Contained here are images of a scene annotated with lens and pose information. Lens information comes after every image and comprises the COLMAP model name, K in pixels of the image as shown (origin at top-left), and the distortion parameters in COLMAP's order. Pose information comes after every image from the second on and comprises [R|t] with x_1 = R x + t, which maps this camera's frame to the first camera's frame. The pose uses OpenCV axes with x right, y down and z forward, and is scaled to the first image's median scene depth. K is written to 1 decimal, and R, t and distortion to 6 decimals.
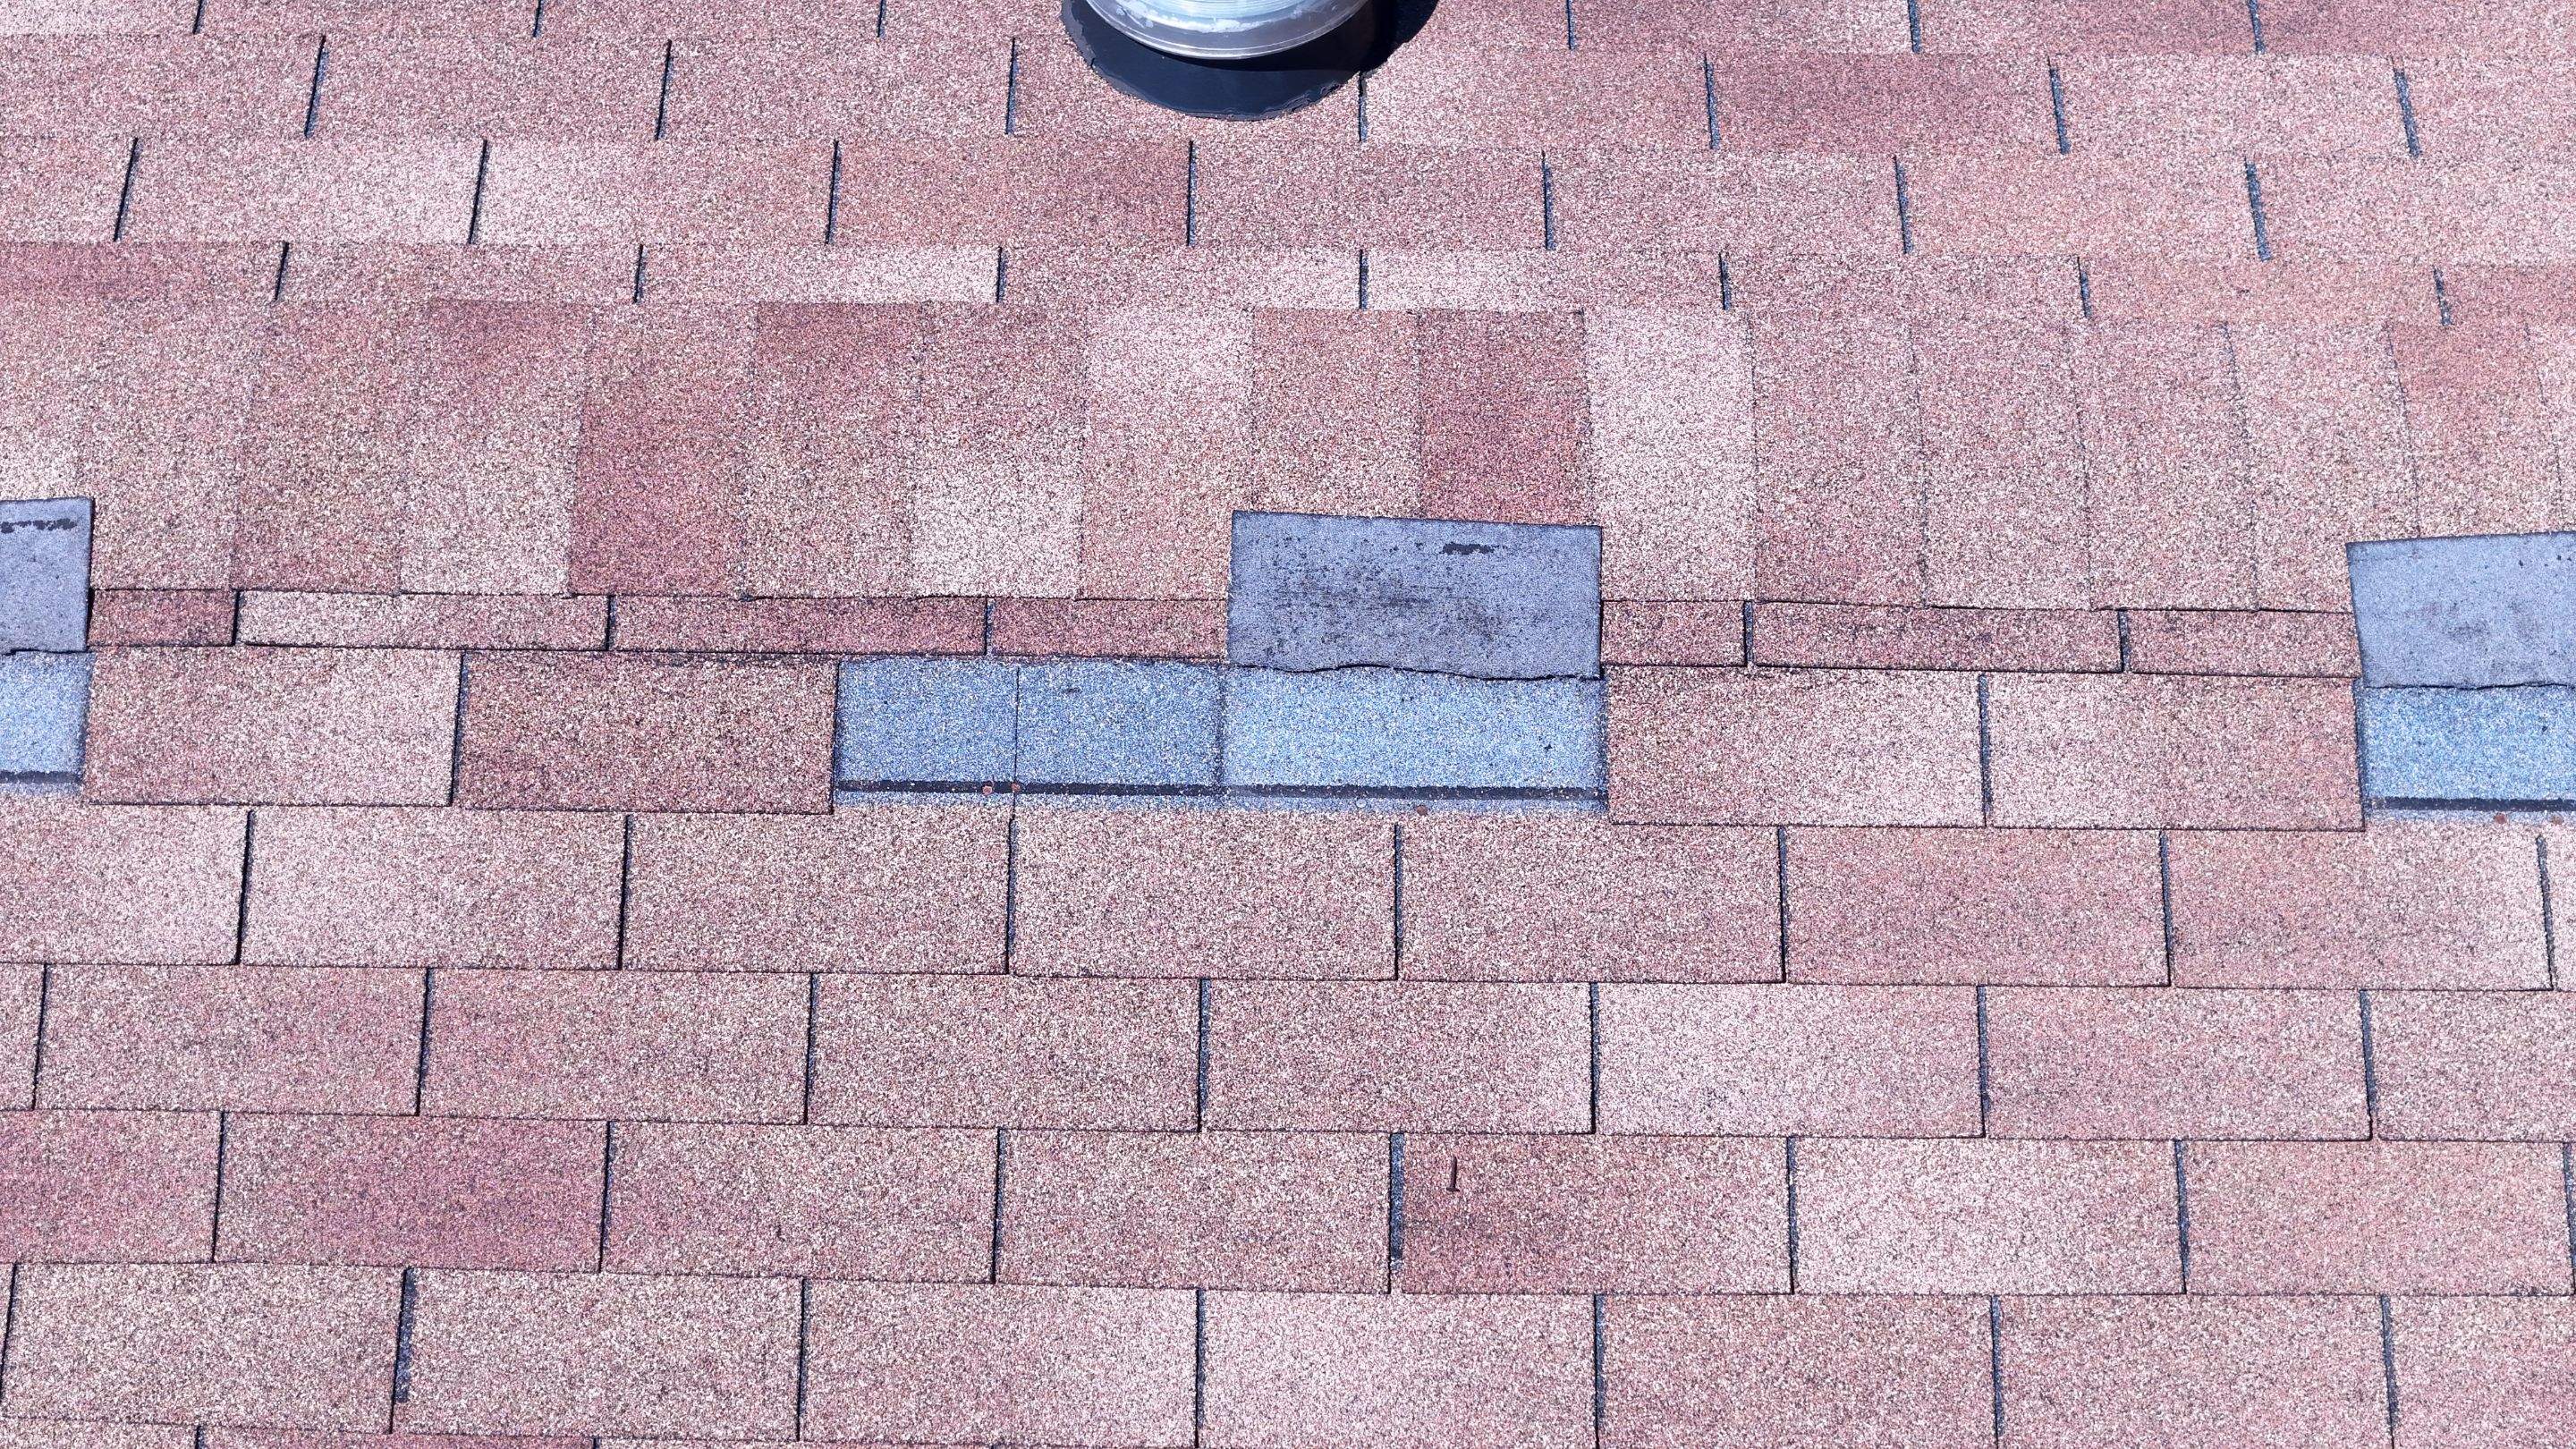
lens RADIAL K [[4987.5, 0, 1294.1], [0, 4987.5, 854.2], [0, 0, 1]] dist [-0.094868, 0.000000]
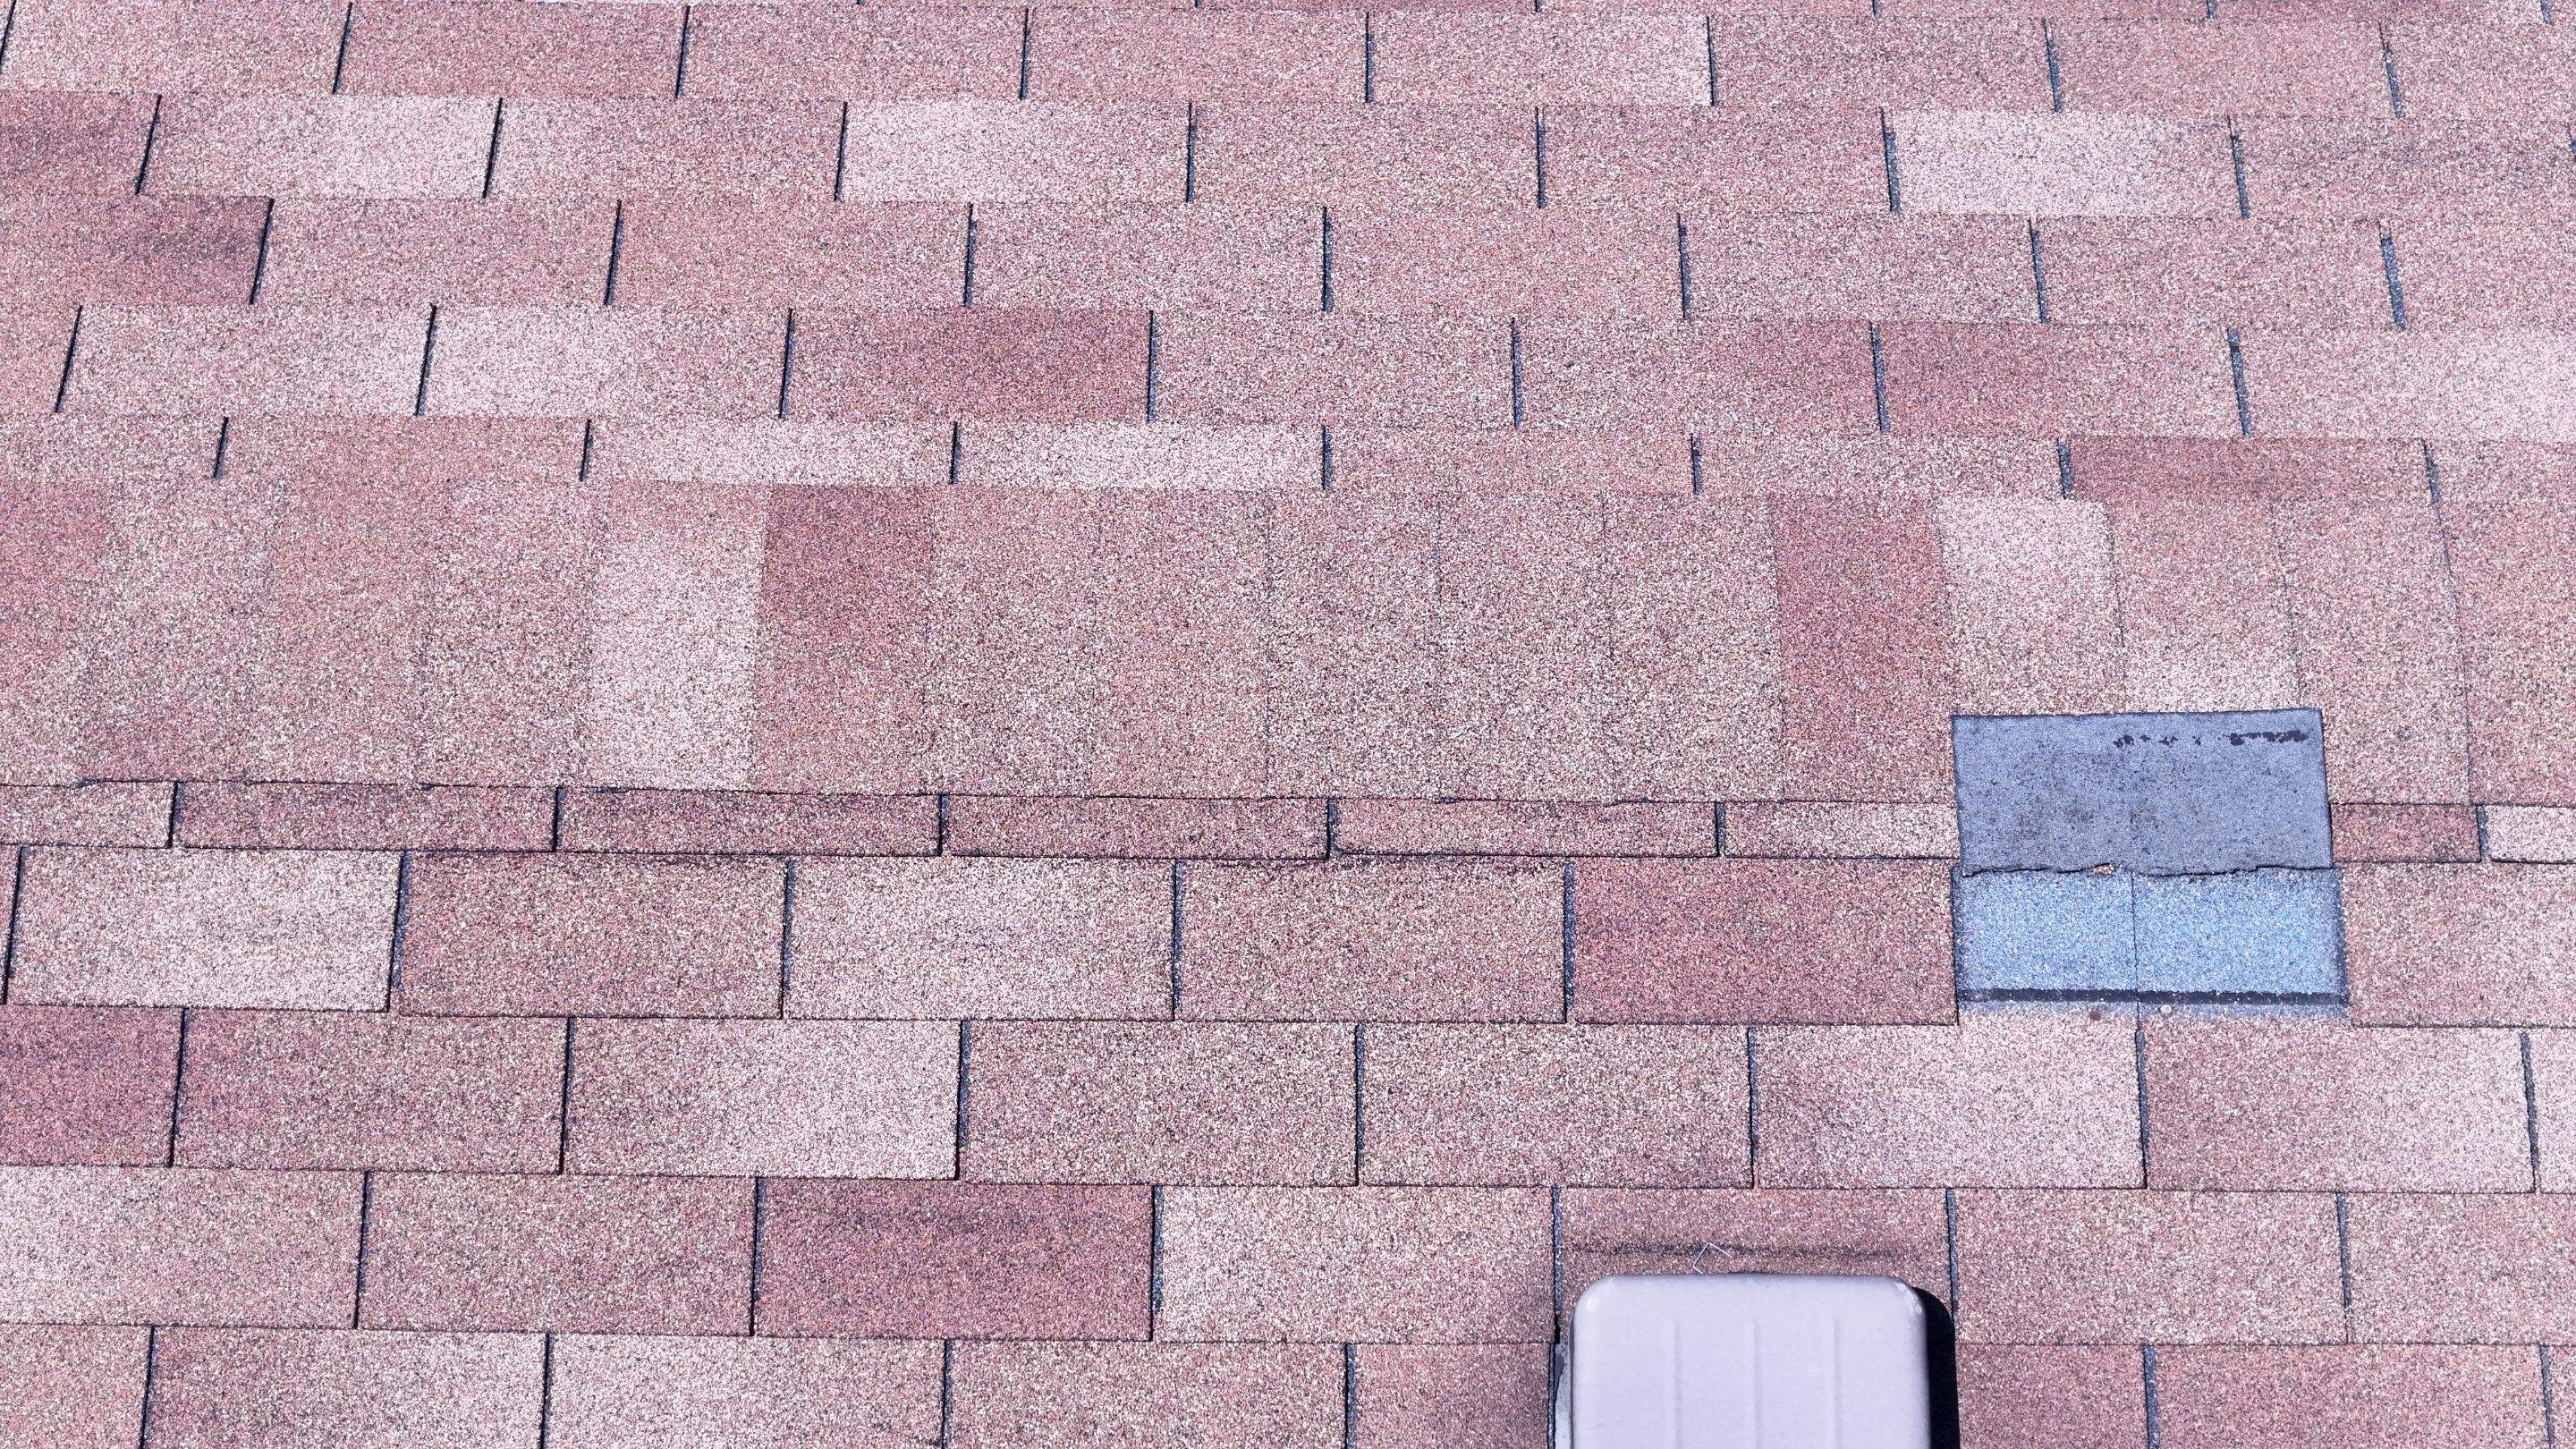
lens RADIAL K [[4987.5, 0, 1289.8], [0, 4987.5, 748.1], [0, 0, 1]] dist [-0.094868, 0.000000]
pose [[0.999993, 0.001909, 0.003200, -0.451187], [-0.001858, 0.999871, -0.015941, -0.048398], [-0.003230, 0.015935, 0.999868, 0.020076]]
